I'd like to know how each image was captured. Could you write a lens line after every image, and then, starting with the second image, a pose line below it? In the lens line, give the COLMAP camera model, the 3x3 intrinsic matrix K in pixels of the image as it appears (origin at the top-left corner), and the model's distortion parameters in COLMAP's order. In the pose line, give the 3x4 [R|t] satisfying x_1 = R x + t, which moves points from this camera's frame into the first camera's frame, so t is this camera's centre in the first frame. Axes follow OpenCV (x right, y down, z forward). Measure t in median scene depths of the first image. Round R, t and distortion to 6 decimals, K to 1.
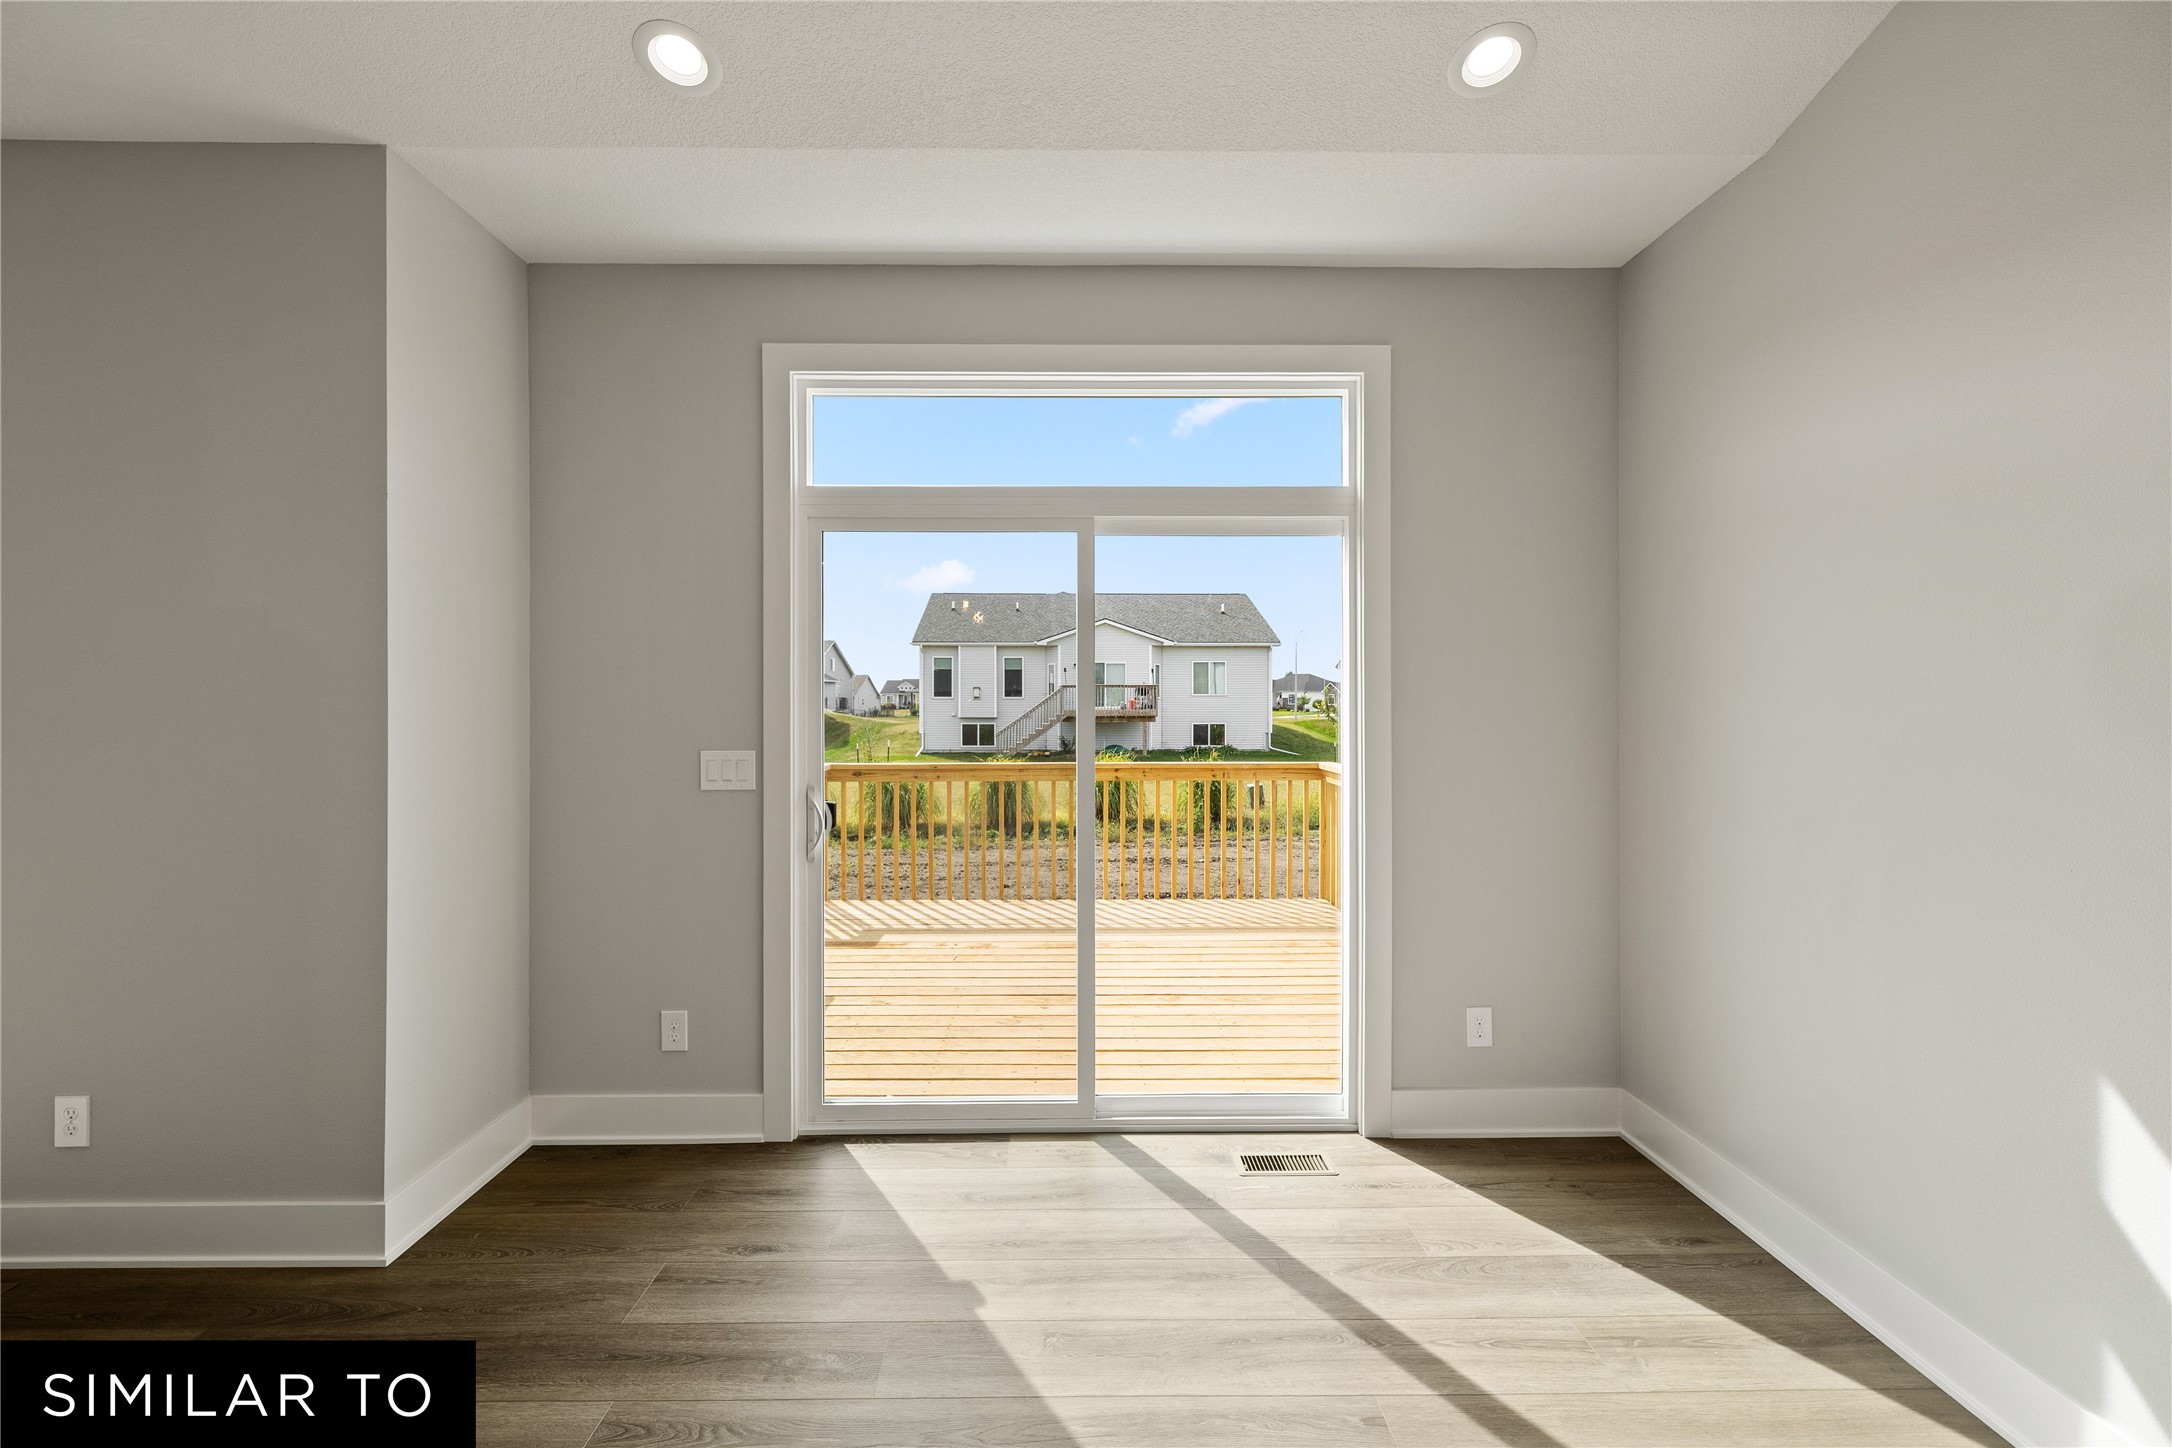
lens RADIAL K [[912.4, 0, 1078.1], [0, 912.4, 708.3], [0, 0, 1]] dist [0.001289, -0.000075]
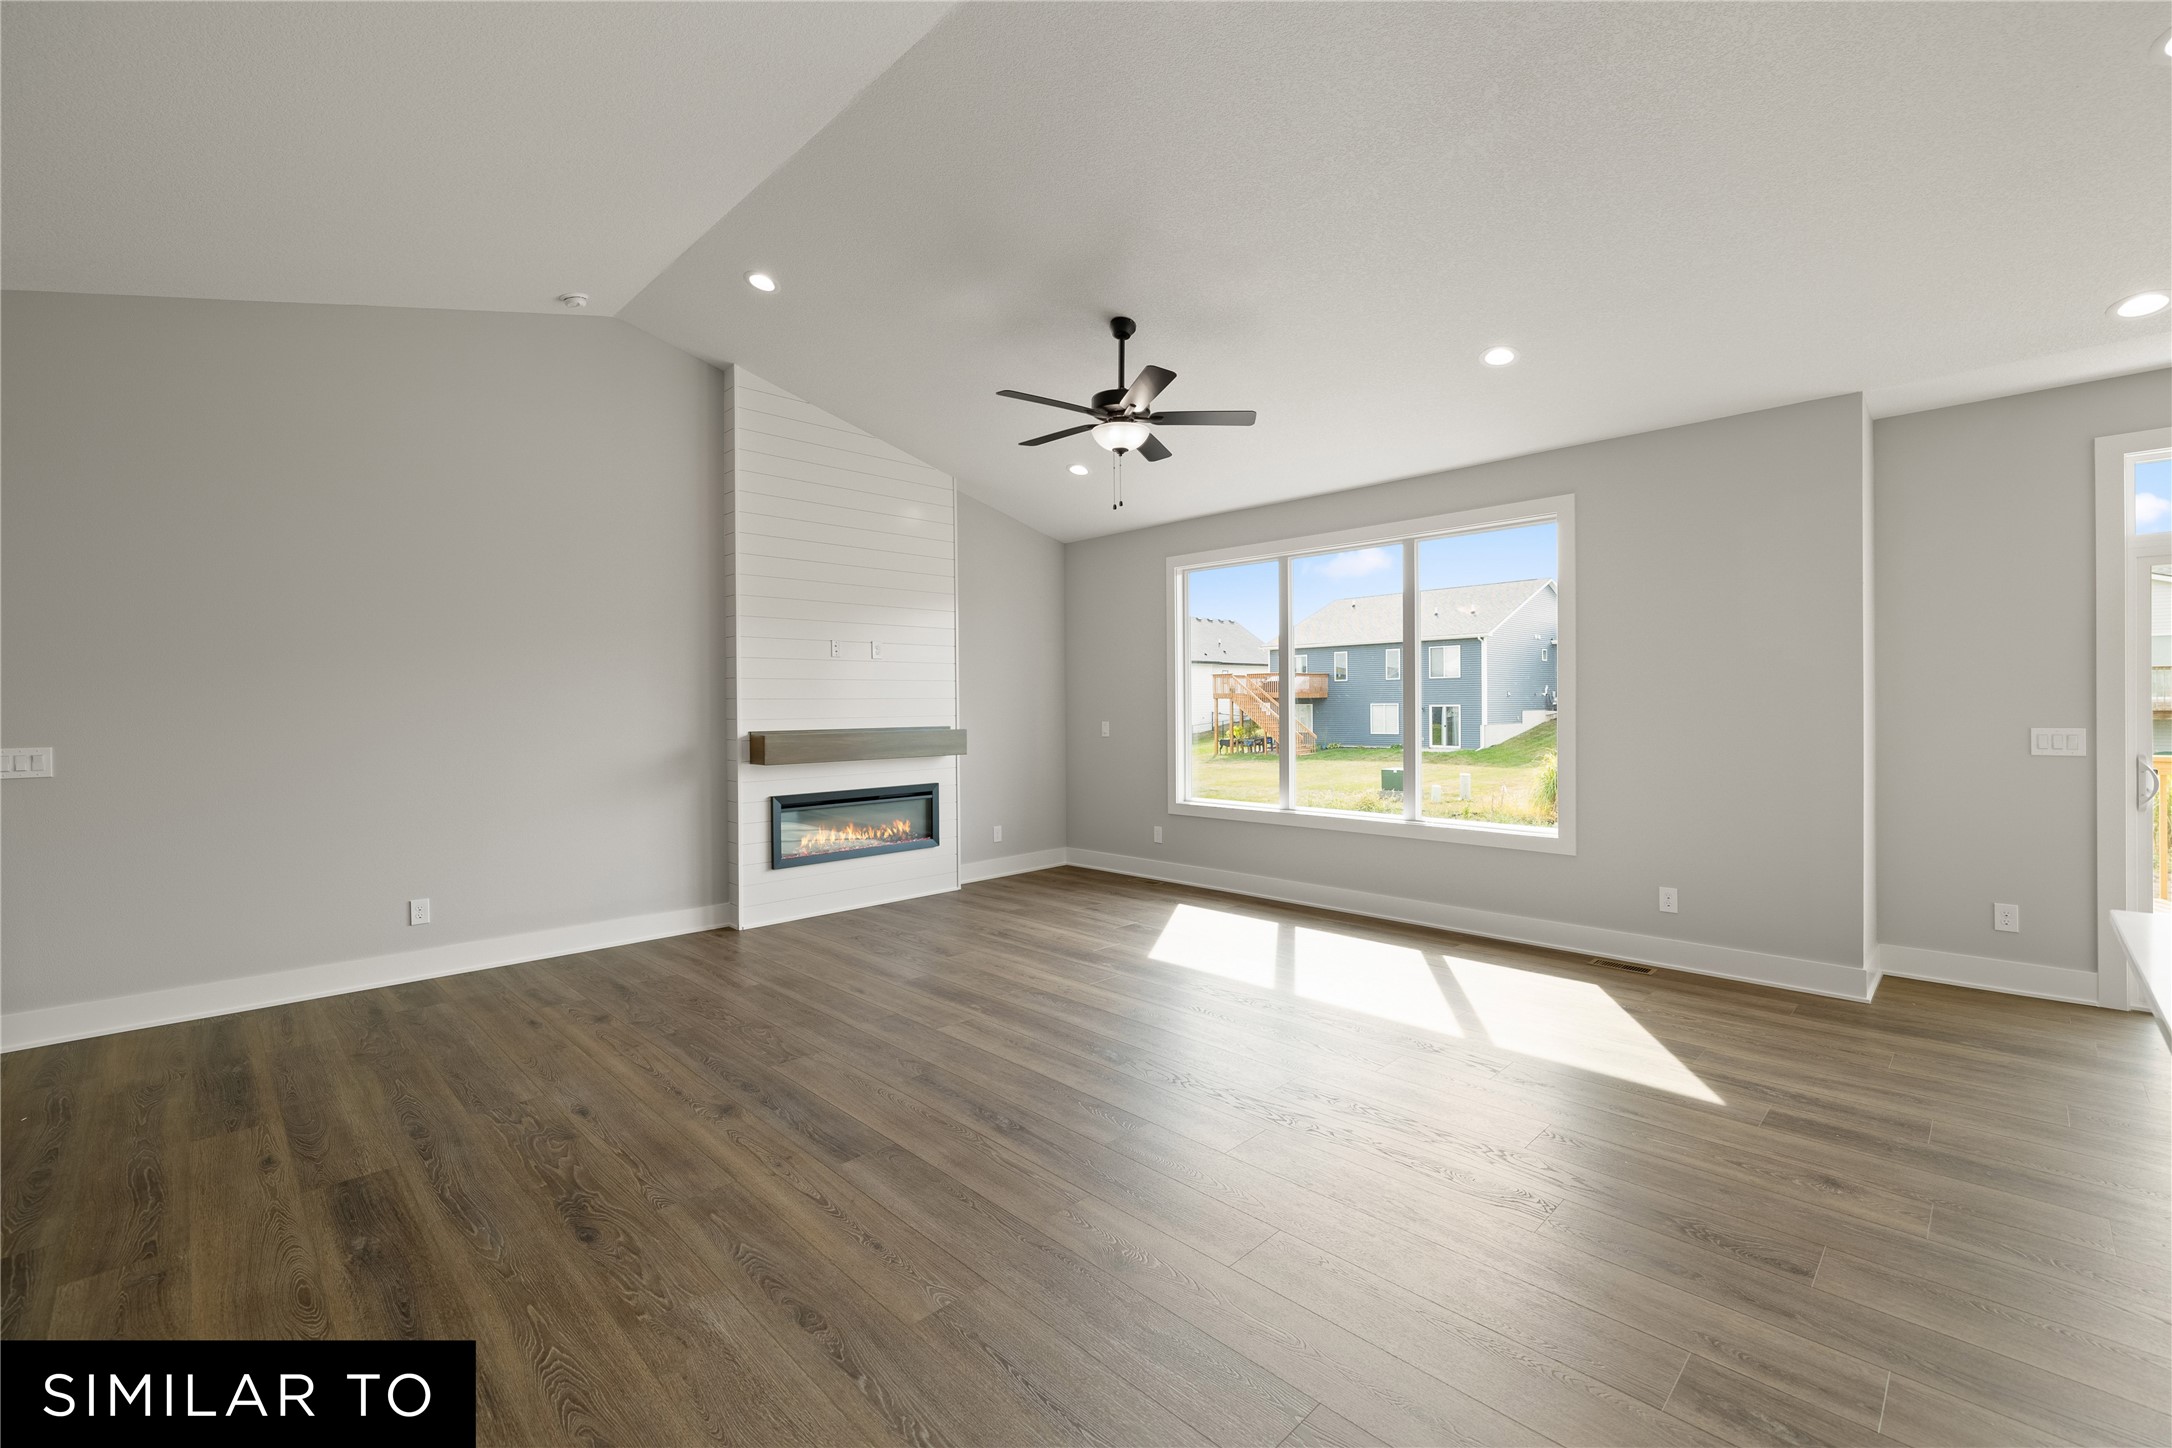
lens RADIAL K [[912.4, 0, 1078.1], [0, 912.4, 708.3], [0, 0, 1]] dist [0.001289, -0.000075]
pose [[0.690642, -0.004281, -0.723184, -0.054461], [0.007325, 0.999973, 0.001076, 0.000408], [0.723160, -0.006040, 0.690654, -0.145675]]
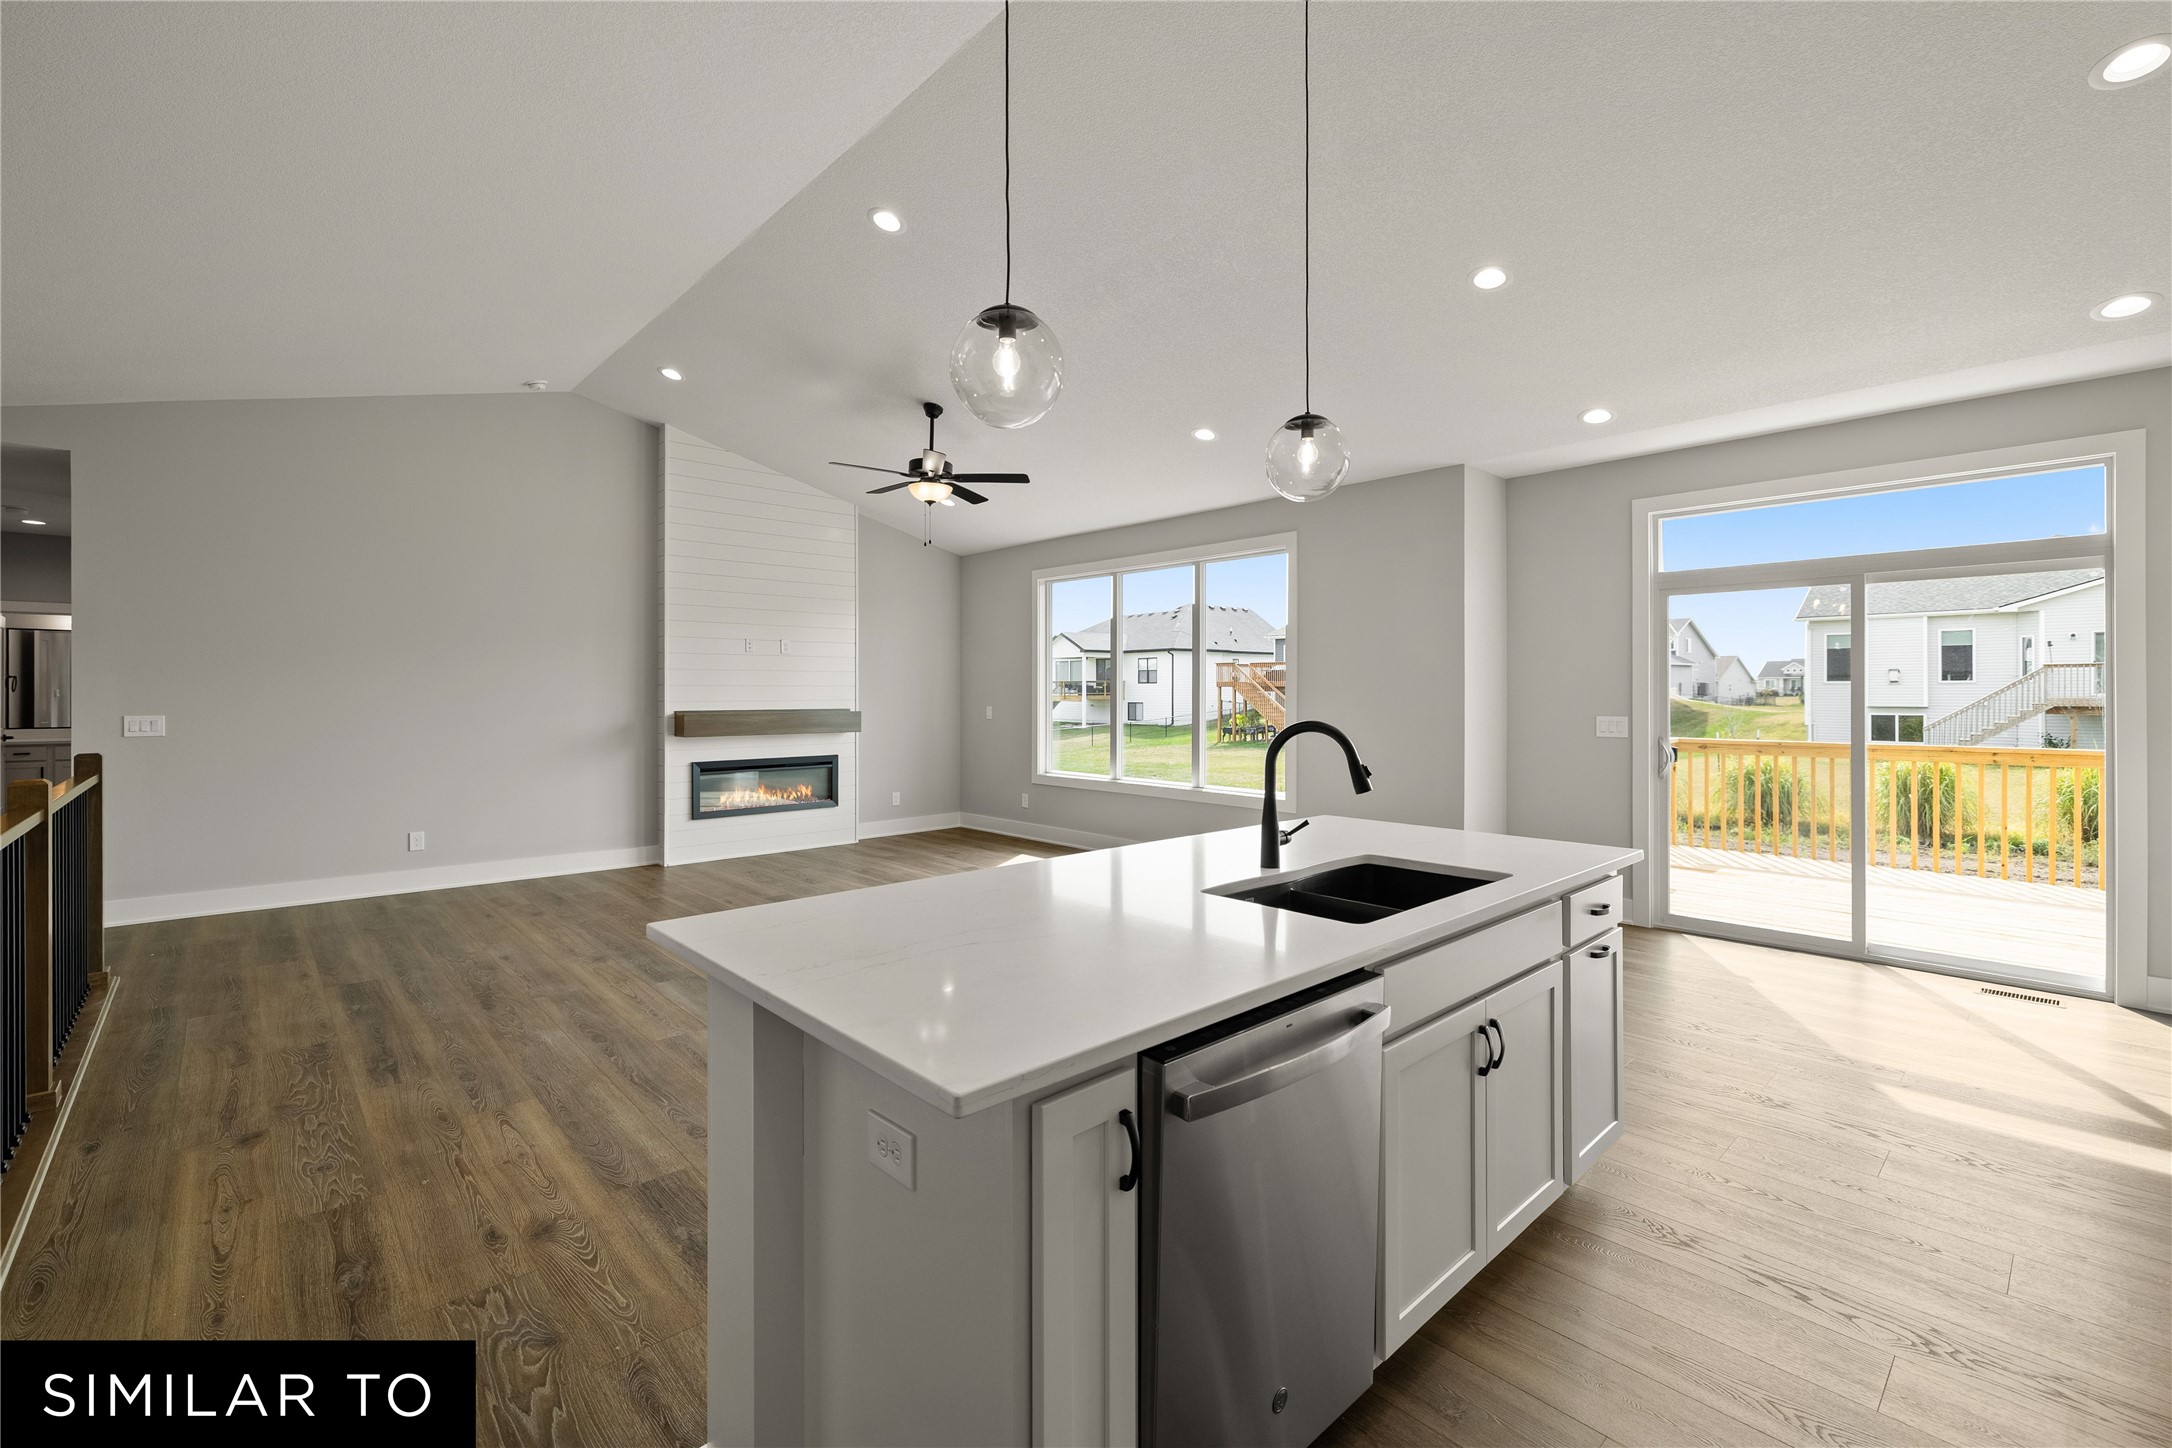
lens RADIAL K [[928.0, 0, 1075.5], [0, 928.0, 690.6], [0, 0, 1]] dist [0.001604, 0.000057]
pose [[0.662502, -0.002160, -0.749057, 0.043112], [-0.001393, 0.999991, -0.004116, 0.000343], [0.749059, 0.003770, 0.662492, -0.148449]]
